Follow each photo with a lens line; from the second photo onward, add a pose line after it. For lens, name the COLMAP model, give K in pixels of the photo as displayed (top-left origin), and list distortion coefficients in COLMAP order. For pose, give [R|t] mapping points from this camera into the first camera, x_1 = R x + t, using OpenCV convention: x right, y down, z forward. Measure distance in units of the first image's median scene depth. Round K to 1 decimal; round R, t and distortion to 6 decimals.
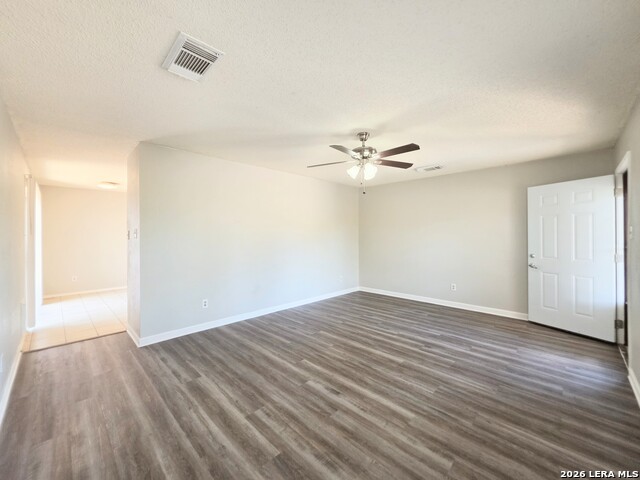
lens RADIAL K [[257.8, 0, 322.5], [0, 257.8, 237.5], [0, 0, 1]] dist [0.001646, 0.000634]
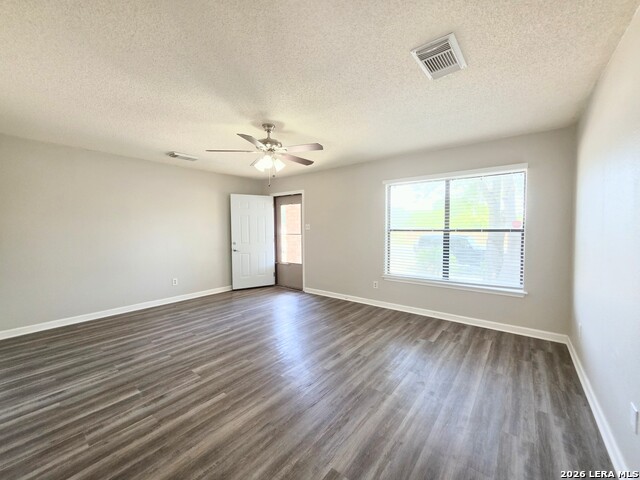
lens RADIAL K [[257.8, 0, 322.5], [0, 257.8, 239.3], [0, 0, 1]] dist [0.001646, 0.000634]
pose [[-0.106451, -0.039388, 0.993537, -0.684370], [0.010608, 0.999113, 0.040746, -0.003199], [-0.994261, 0.014877, -0.105939, 0.715604]]
